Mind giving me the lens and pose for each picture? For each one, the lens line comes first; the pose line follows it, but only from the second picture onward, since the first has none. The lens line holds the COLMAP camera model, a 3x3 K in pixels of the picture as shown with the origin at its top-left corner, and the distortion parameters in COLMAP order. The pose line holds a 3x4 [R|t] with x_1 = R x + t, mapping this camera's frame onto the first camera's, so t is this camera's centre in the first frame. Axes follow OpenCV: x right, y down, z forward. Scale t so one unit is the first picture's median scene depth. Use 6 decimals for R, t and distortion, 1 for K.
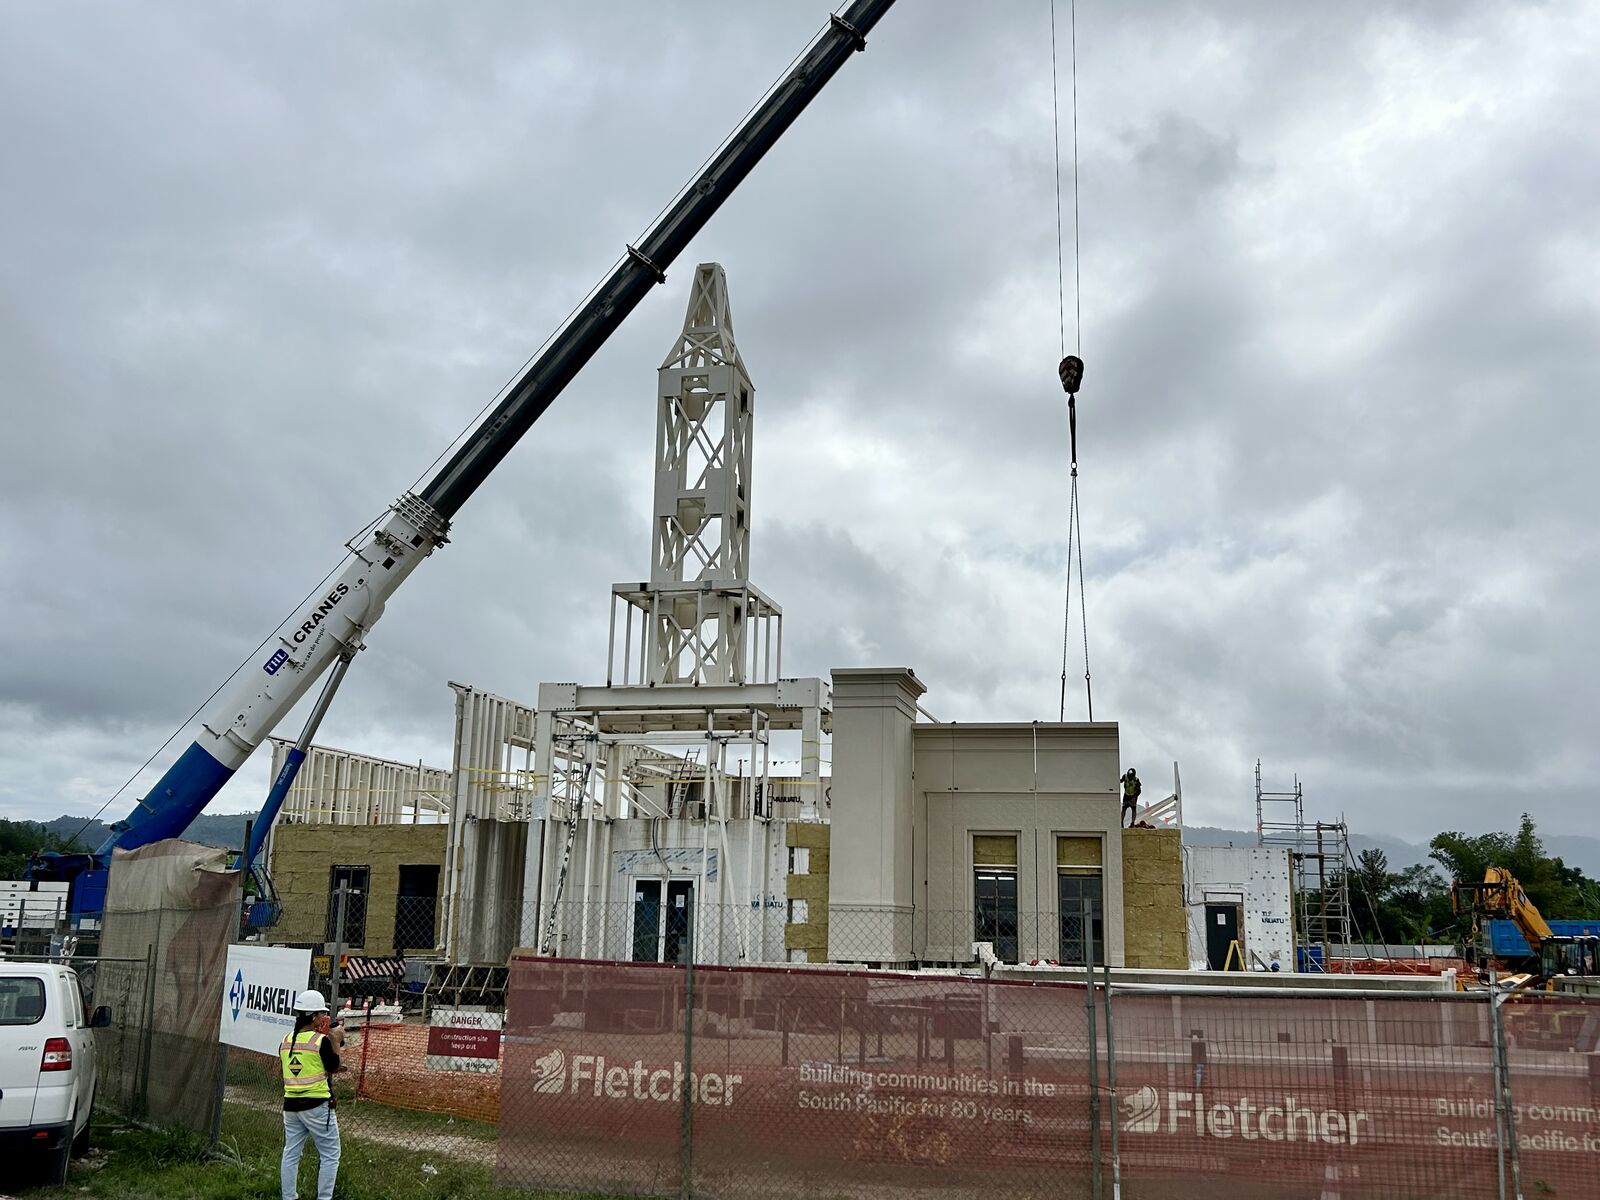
lens RADIAL K [[1579.3, 0, 800.0], [0, 1579.3, 600.0], [0, 0, 1]] dist [0.184847, -0.875748]
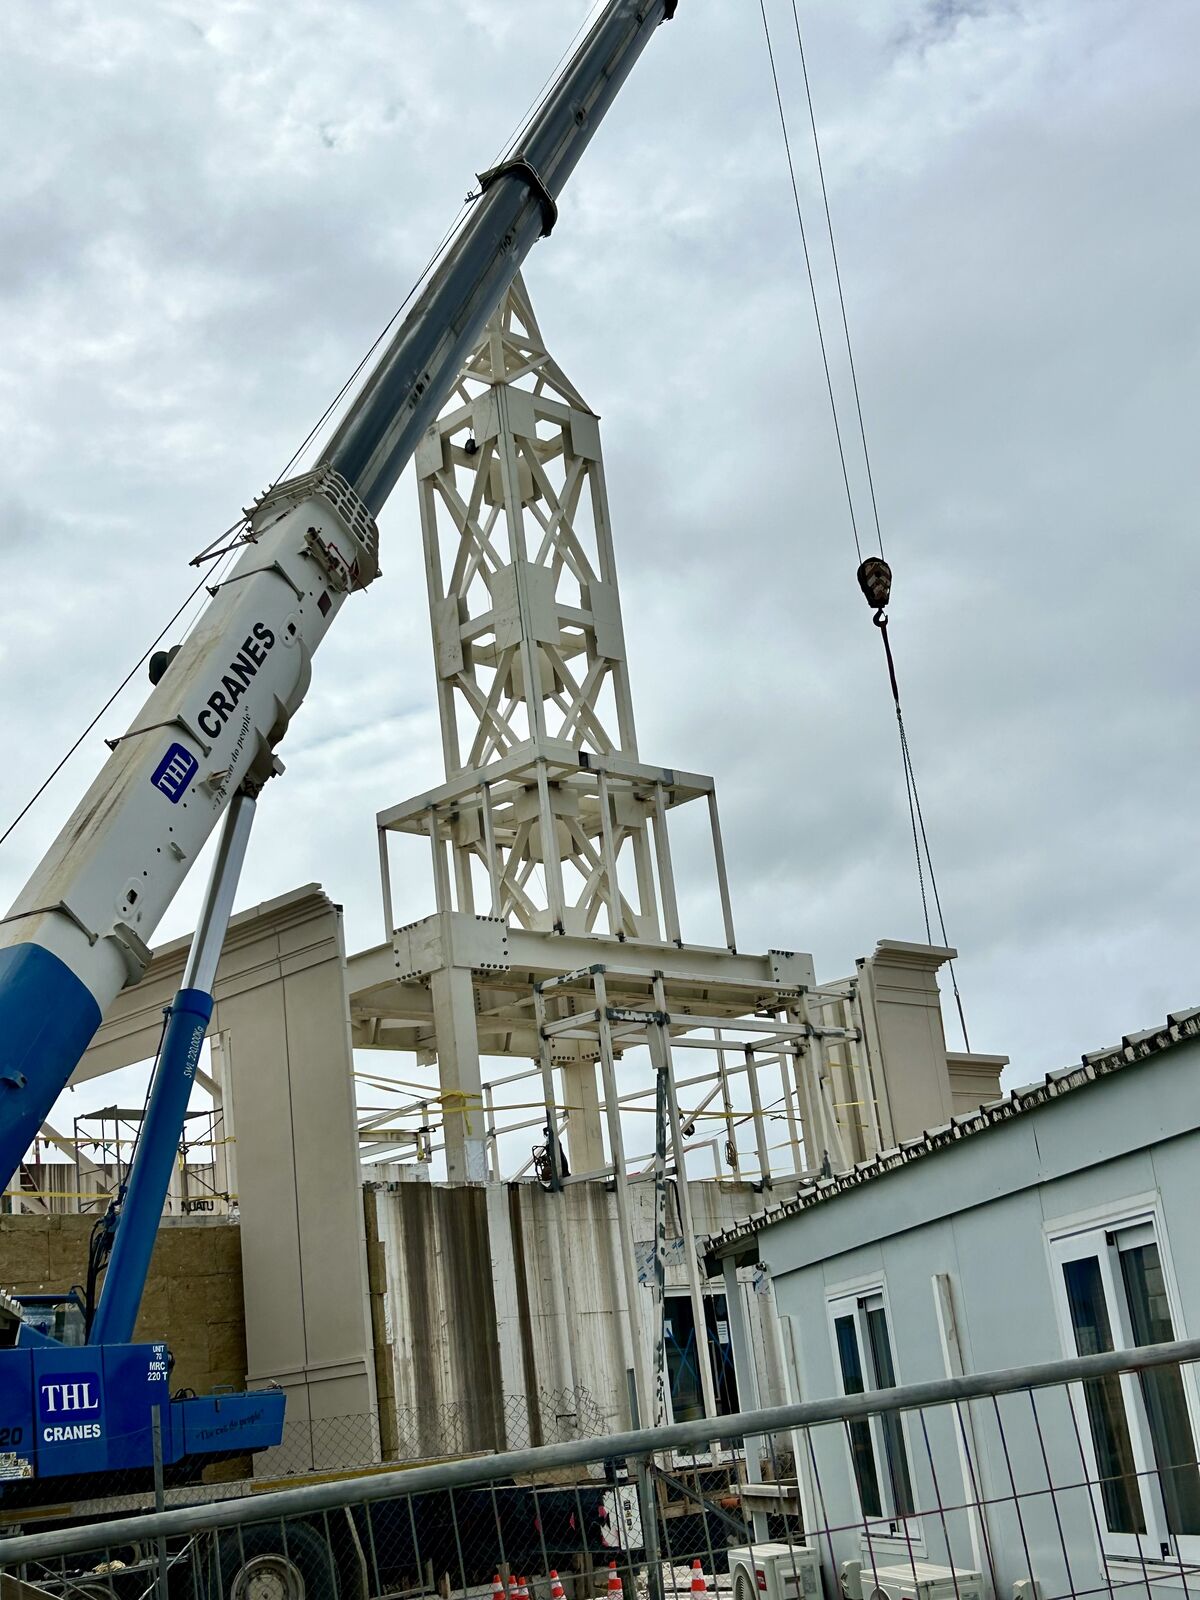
lens RADIAL K [[2114.3, 0, 600.0], [0, 2114.3, 800.0], [0, 0, 1]] dist [0.145420, -0.077578]
pose [[0.515301, 0.168432, 0.840295, -0.727310], [-0.061242, 0.985227, -0.159927, 0.125559], [-0.854818, 0.030949, 0.518004, 0.632871]]
